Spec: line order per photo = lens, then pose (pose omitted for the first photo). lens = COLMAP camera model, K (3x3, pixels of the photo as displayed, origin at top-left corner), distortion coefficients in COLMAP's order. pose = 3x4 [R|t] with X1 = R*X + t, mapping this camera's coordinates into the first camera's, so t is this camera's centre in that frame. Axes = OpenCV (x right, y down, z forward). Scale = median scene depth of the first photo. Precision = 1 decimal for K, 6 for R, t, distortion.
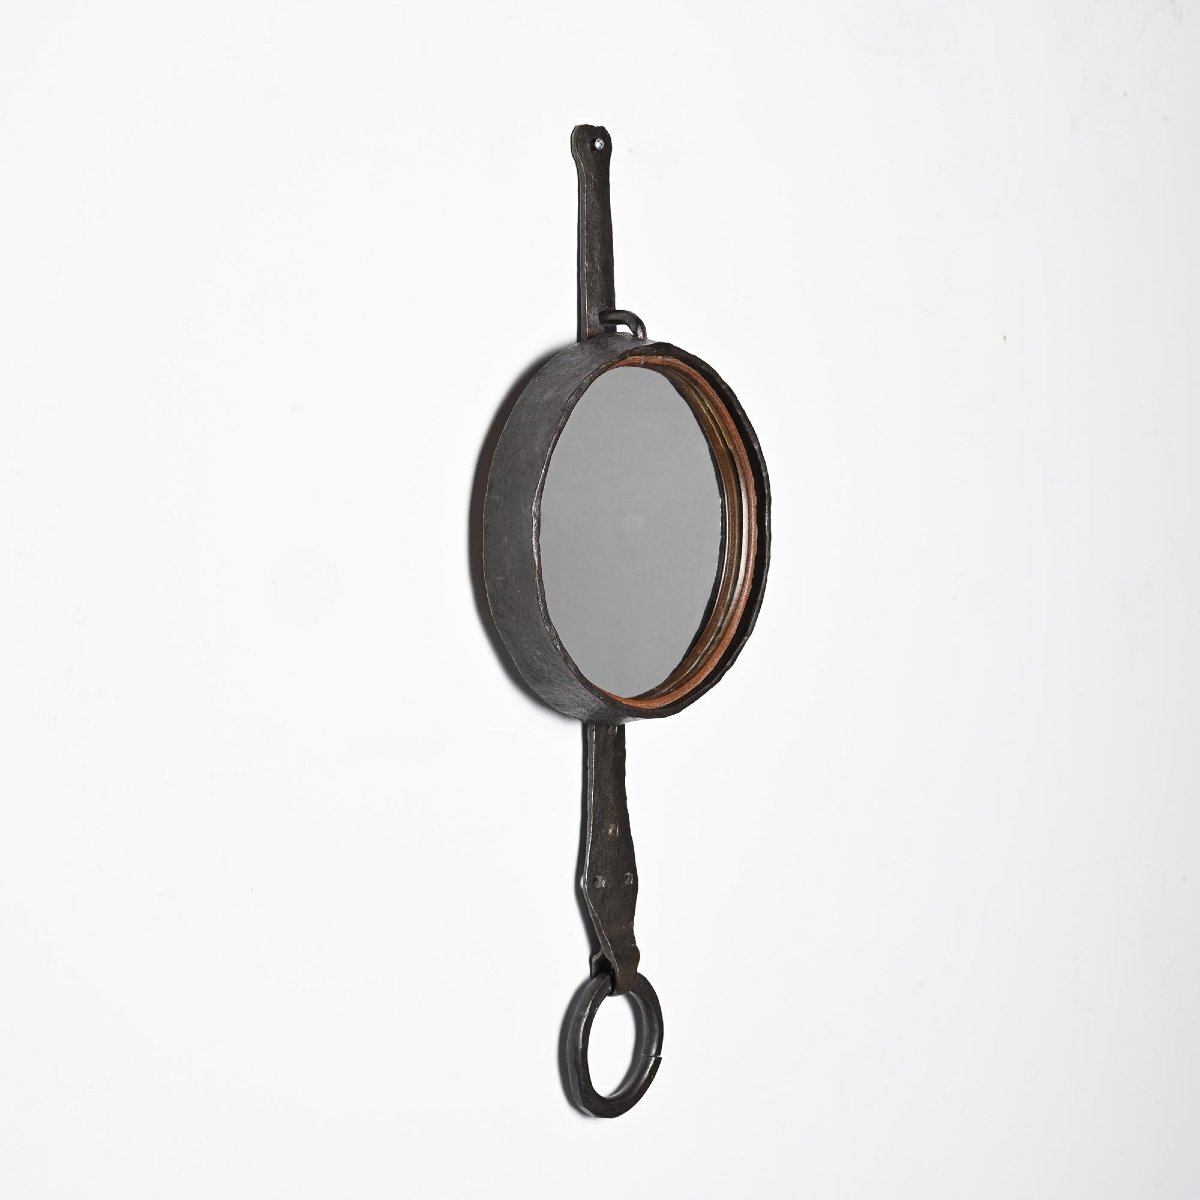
lens RADIAL K [[2575.9, 0, 600.0], [0, 2575.9, 600.0], [0, 0, 1]] dist [0.014794, -0.088805]
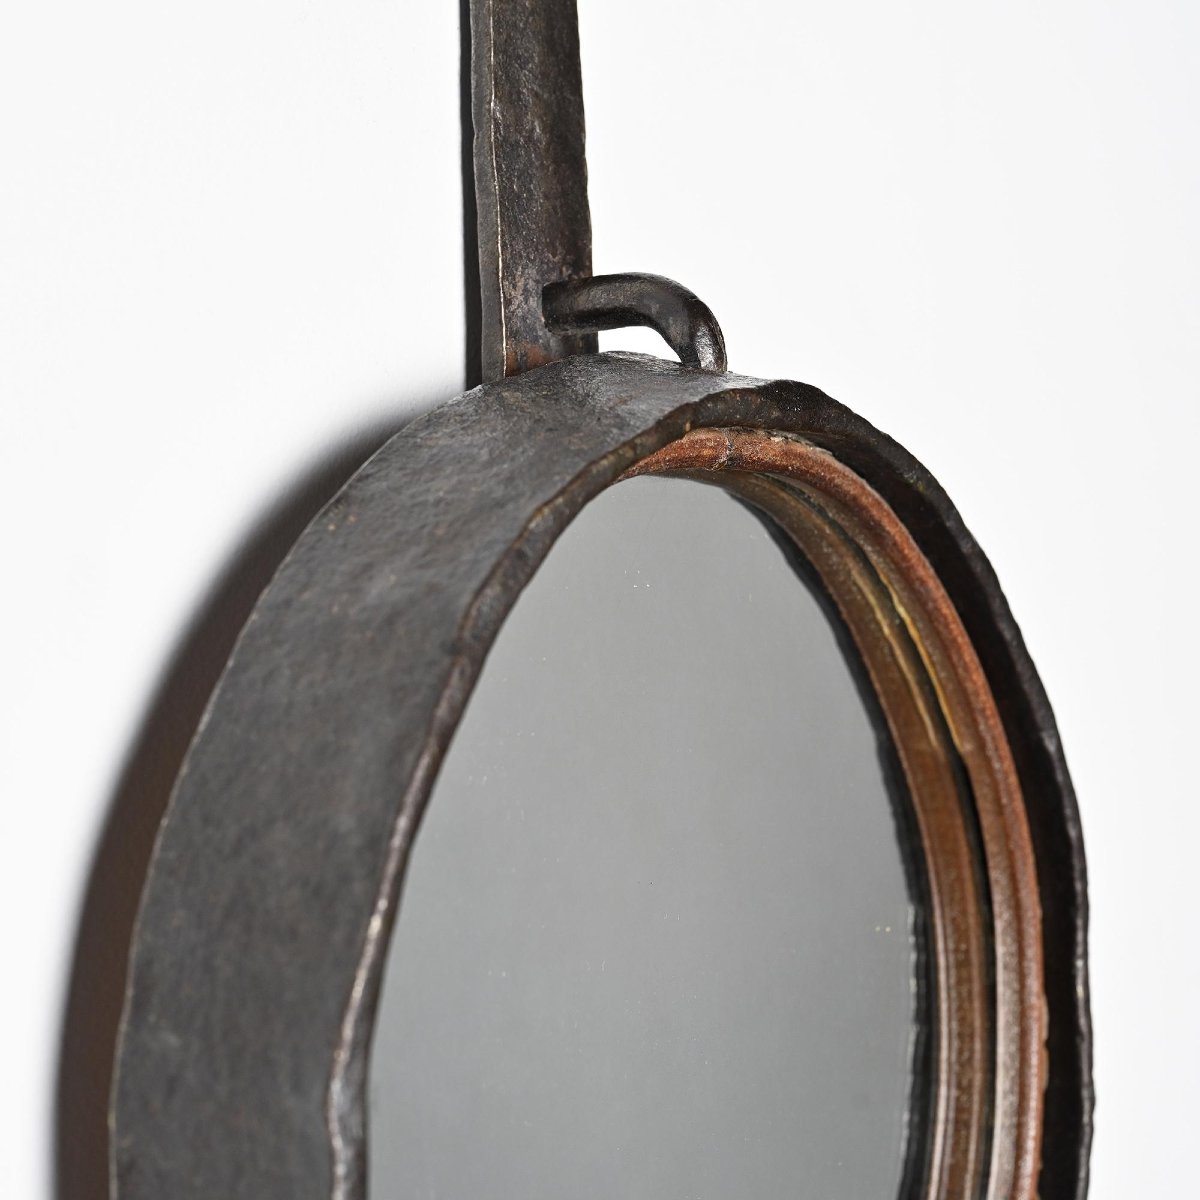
lens RADIAL K [[2575.9, 0, 600.0], [0, 2575.9, 600.0], [0, 0, 1]] dist [0.014794, -0.088805]
pose [[0.994277, -0.018805, 0.105163, -0.024152], [0.026498, 0.997035, -0.072238, -0.057504], [-0.103493, 0.074611, 0.991828, 0.725600]]
